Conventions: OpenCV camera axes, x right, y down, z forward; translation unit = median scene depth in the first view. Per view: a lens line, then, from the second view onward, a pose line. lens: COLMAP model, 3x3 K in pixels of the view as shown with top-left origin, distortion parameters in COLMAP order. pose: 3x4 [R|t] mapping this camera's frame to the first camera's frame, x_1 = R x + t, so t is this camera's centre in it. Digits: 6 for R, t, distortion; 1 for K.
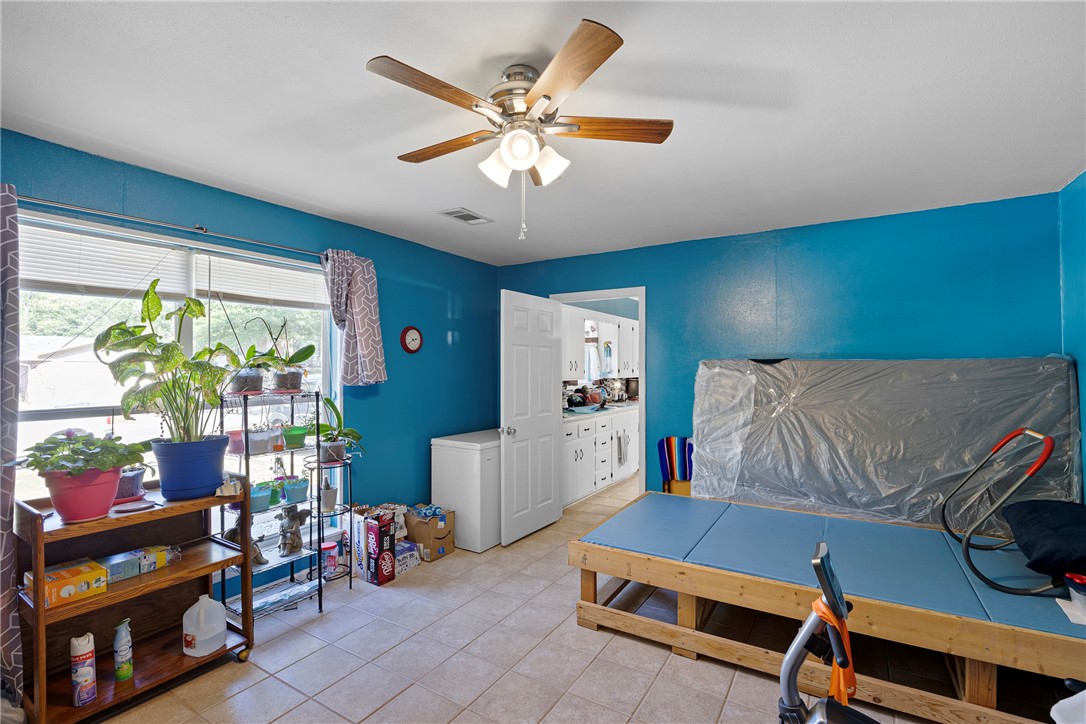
lens RADIAL K [[486.7, 0, 554.4], [0, 486.7, 367.7], [0, 0, 1]] dist [-0.025693, -0.000096]
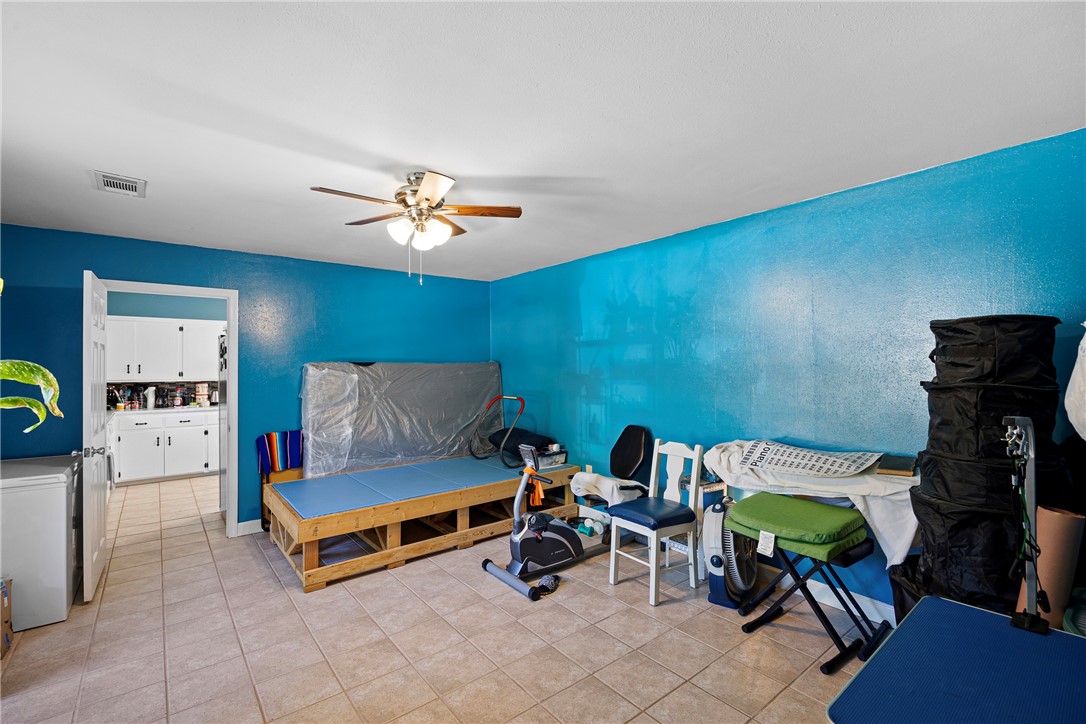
lens RADIAL K [[484.3, 0, 543.0], [0, 484.3, 362.0], [0, 0, 1]] dist [0.000391, -0.000178]
pose [[0.342556, 0.007997, 0.939464, -0.698729], [0.011946, 0.999846, -0.012867, 0.004971], [-0.939422, 0.015630, 0.342407, 0.057901]]
